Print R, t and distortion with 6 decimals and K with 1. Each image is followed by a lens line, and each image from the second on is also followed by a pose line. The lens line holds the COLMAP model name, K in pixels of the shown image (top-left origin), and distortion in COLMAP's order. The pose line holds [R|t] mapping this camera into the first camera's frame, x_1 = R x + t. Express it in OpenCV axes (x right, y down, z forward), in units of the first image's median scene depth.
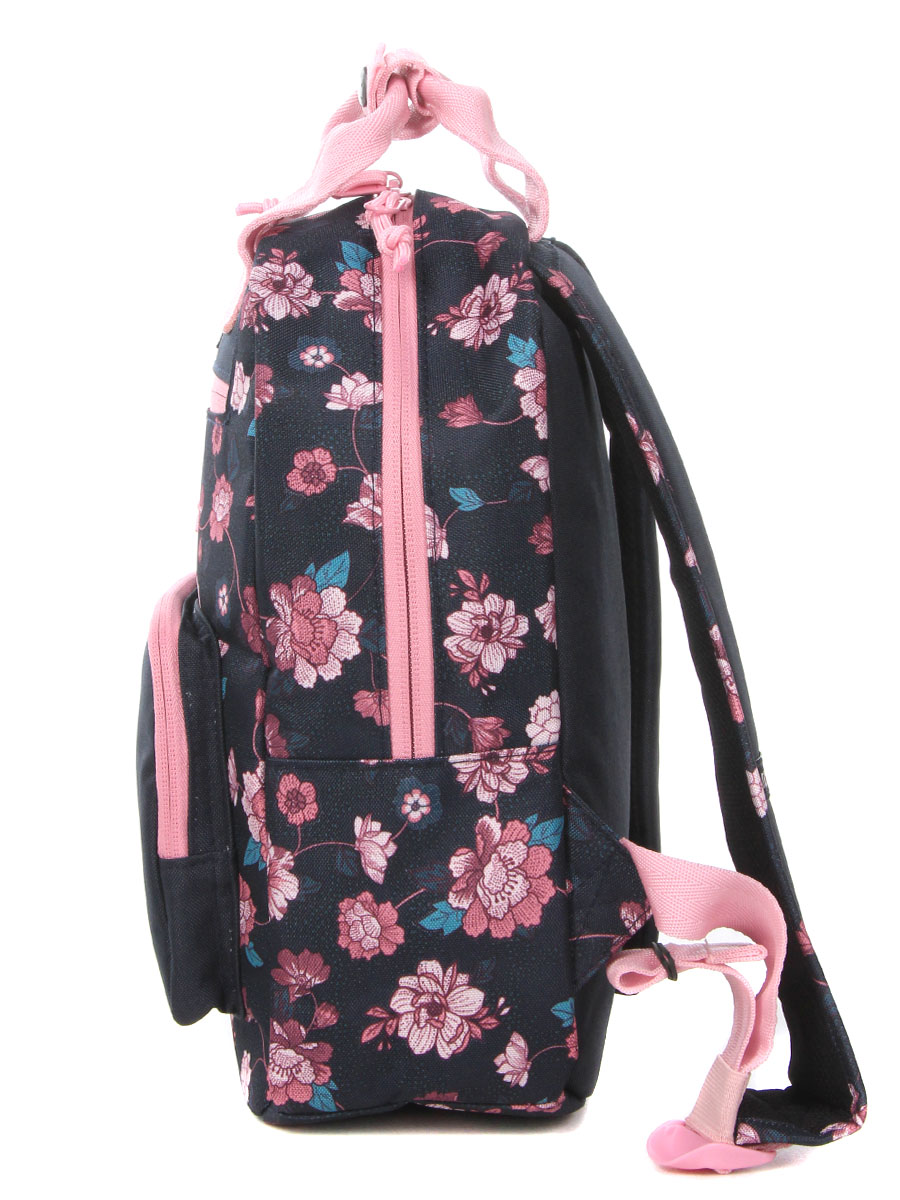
lens RADIAL K [[1286.4, 0, 450.0], [0, 1286.4, 600.0], [0, 0, 1]] dist [-0.001706, -0.003073]
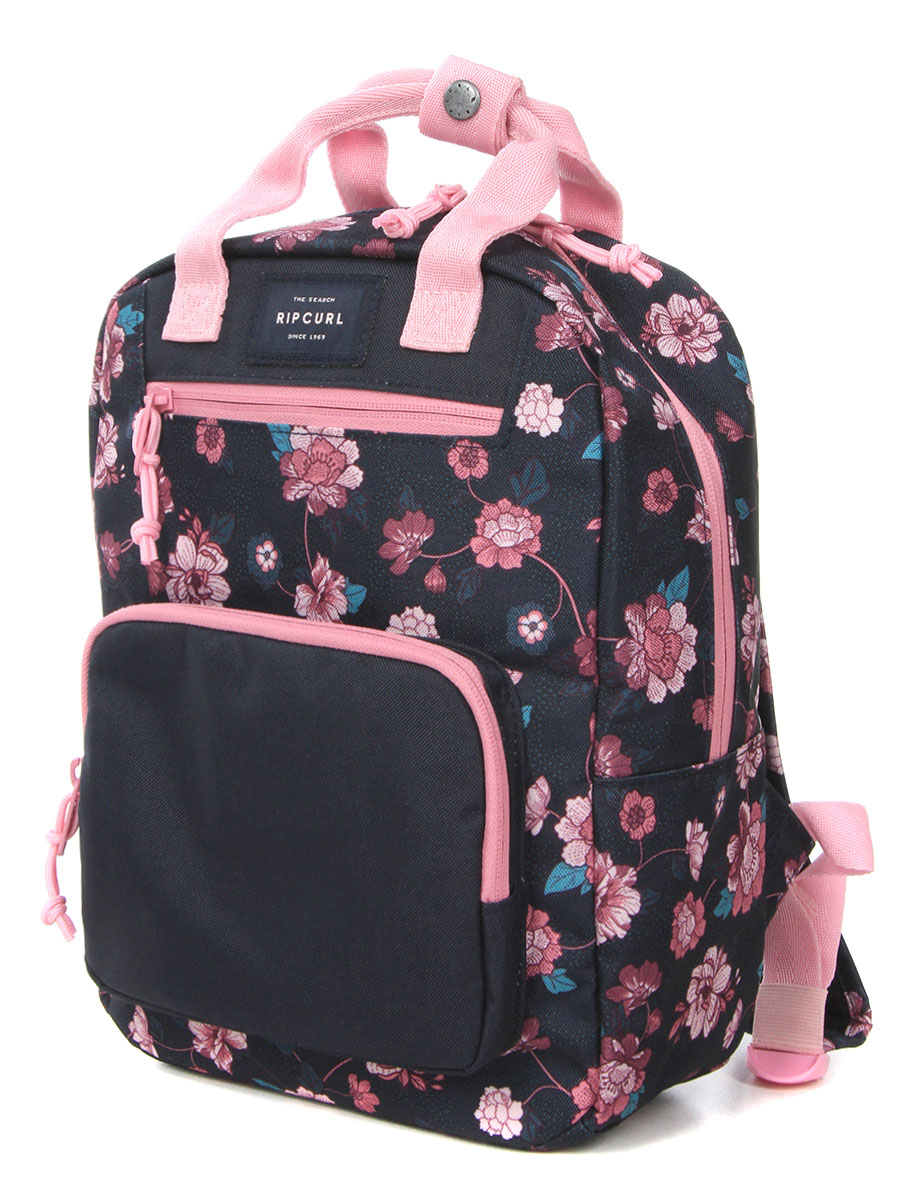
lens RADIAL K [[1268.0, 0, 449.9], [0, 1268.0, 587.4], [0, 0, 1]] dist [0.000798, 0.000365]
pose [[0.885096, -0.091767, 0.456272, -0.687924], [0.091174, 0.995561, 0.023368, -0.059826], [-0.456391, 0.020917, 0.889534, 0.176464]]
